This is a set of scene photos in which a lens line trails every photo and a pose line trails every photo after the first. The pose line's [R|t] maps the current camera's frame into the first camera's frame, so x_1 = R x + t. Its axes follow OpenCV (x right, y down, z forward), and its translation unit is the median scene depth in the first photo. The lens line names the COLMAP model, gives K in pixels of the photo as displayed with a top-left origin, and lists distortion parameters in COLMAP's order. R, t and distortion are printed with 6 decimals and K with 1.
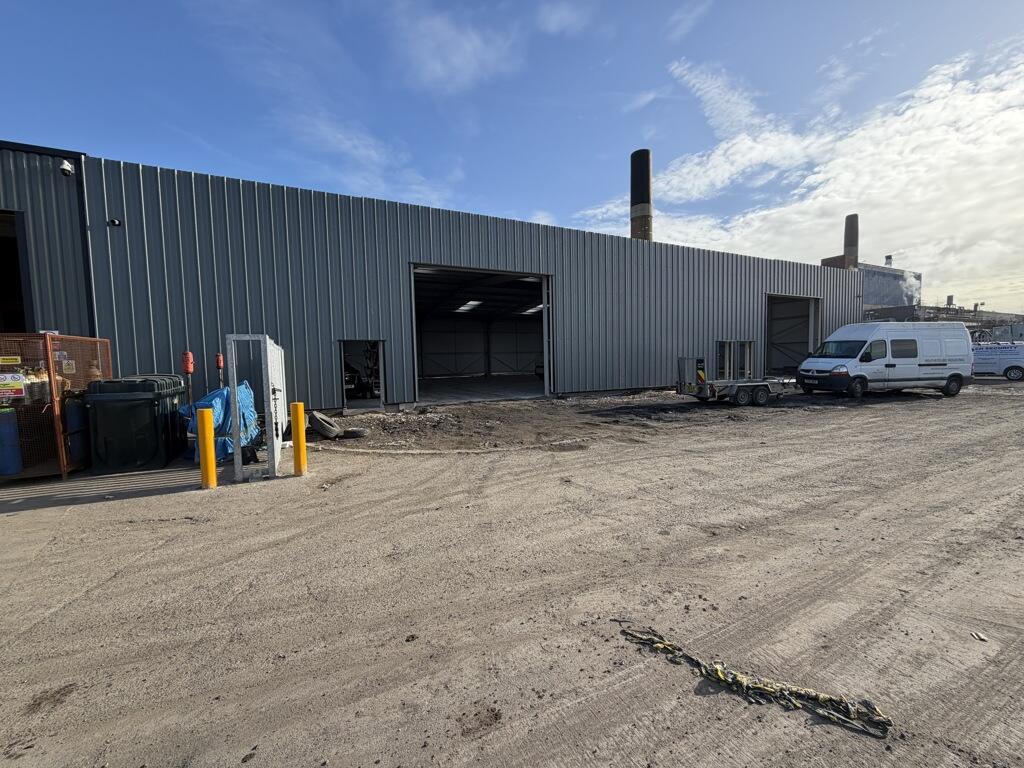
lens RADIAL K [[411.3, 0, 502.9], [0, 411.3, 378.1], [0, 0, 1]] dist [0.003680, 0.000459]
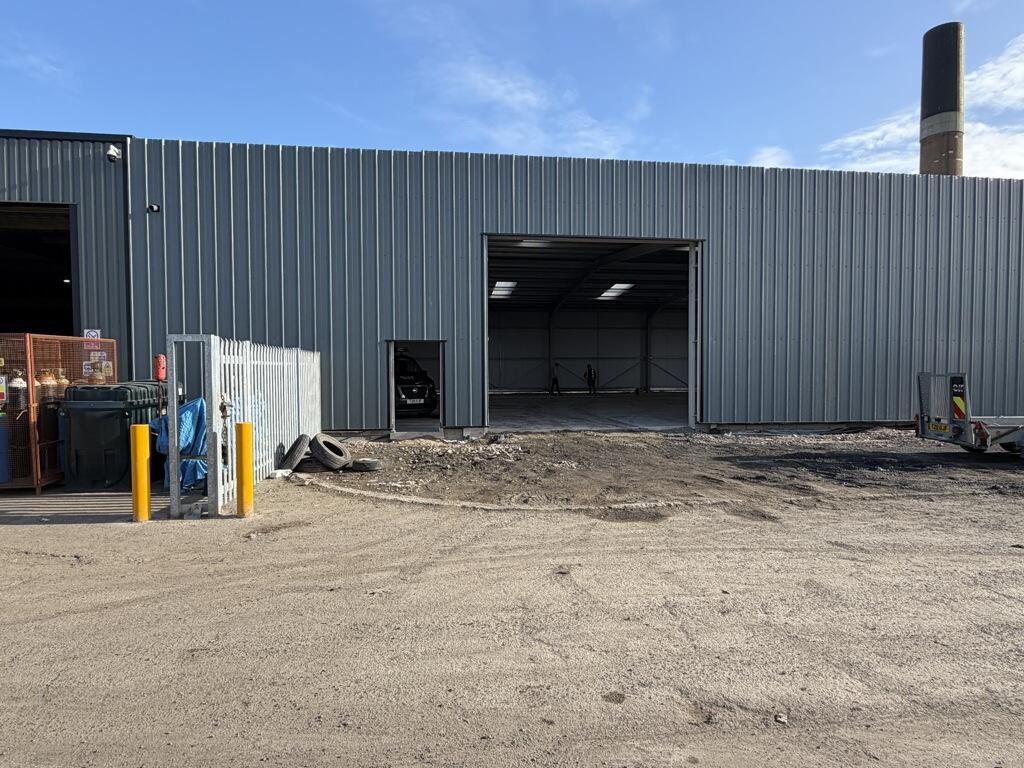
lens RADIAL K [[574.6, 0, 506.2], [0, 574.6, 364.0], [0, 0, 1]] dist [0.000398, 0.002289]
pose [[0.943376, 0.015985, -0.331341, 0.215833], [-0.032420, 0.998499, -0.044134, -0.011418], [0.330138, 0.052377, 0.942478, 0.091275]]
